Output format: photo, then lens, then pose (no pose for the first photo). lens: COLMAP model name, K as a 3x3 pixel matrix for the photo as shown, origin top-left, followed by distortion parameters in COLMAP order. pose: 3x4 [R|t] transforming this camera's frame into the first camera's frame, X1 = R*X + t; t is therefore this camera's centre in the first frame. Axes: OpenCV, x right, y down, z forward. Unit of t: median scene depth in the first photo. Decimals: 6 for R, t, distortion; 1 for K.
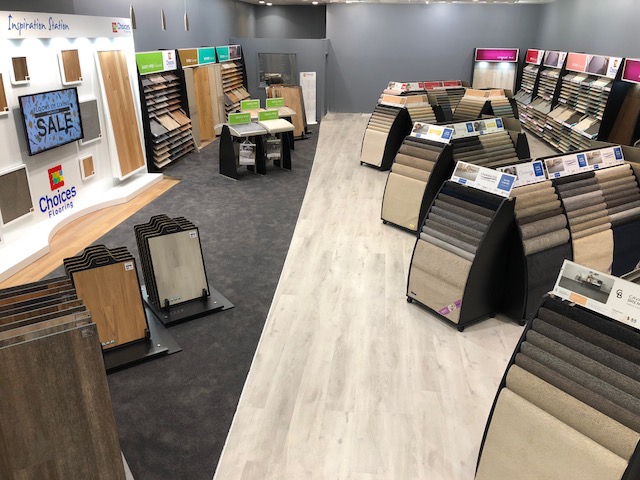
lens RADIAL K [[518.8, 0, 317.3], [0, 518.8, 239.2], [0, 0, 1]] dist [0.020657, -0.010700]
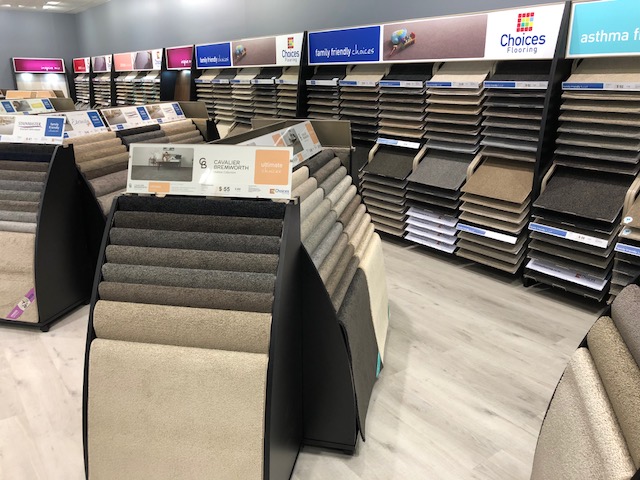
lens RADIAL K [[518.8, 0, 317.3], [0, 518.8, 239.2], [0, 0, 1]] dist [0.020657, -0.010700]
pose [[0.720526, -0.207255, 0.661731, 0.084923], [0.258508, 0.965781, 0.021008, 0.124645], [-0.643441, 0.155925, 0.749447, 0.168151]]
